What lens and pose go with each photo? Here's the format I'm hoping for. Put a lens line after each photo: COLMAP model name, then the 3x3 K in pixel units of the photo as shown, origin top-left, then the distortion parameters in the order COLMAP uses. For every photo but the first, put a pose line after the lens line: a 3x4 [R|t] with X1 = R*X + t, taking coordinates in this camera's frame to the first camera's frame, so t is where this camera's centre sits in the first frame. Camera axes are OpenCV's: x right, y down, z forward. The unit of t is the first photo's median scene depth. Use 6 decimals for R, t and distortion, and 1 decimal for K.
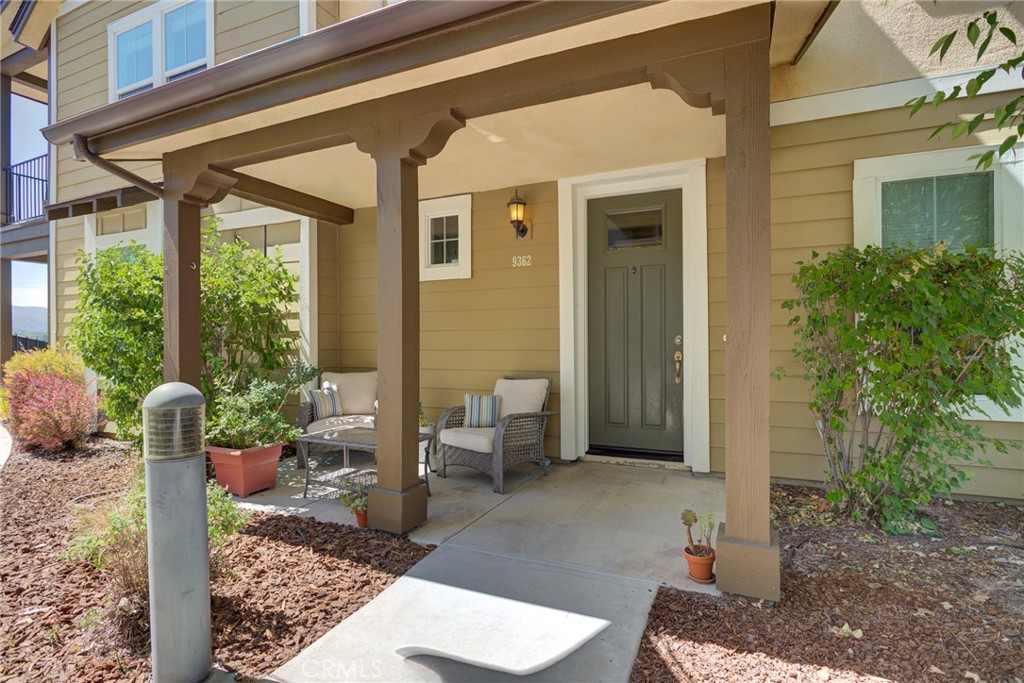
lens RADIAL K [[495.7, 0, 516.0], [0, 495.7, 341.4], [0, 0, 1]] dist [-0.003711, -0.000117]
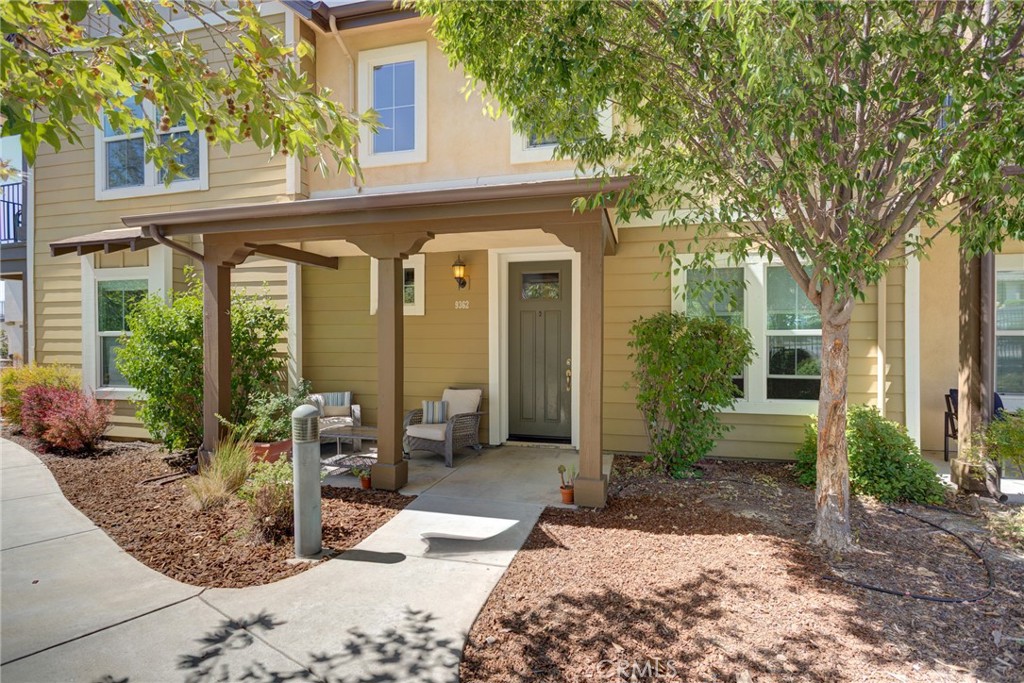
lens RADIAL K [[472.2, 0, 512.7], [0, 472.2, 343.9], [0, 0, 1]] dist [0.002295, -0.000138]
pose [[0.988138, 0.003479, 0.153531, -0.065882], [-0.004504, 0.999970, 0.006328, -0.077268], [-0.153505, -0.006944, 0.988124, -0.440719]]
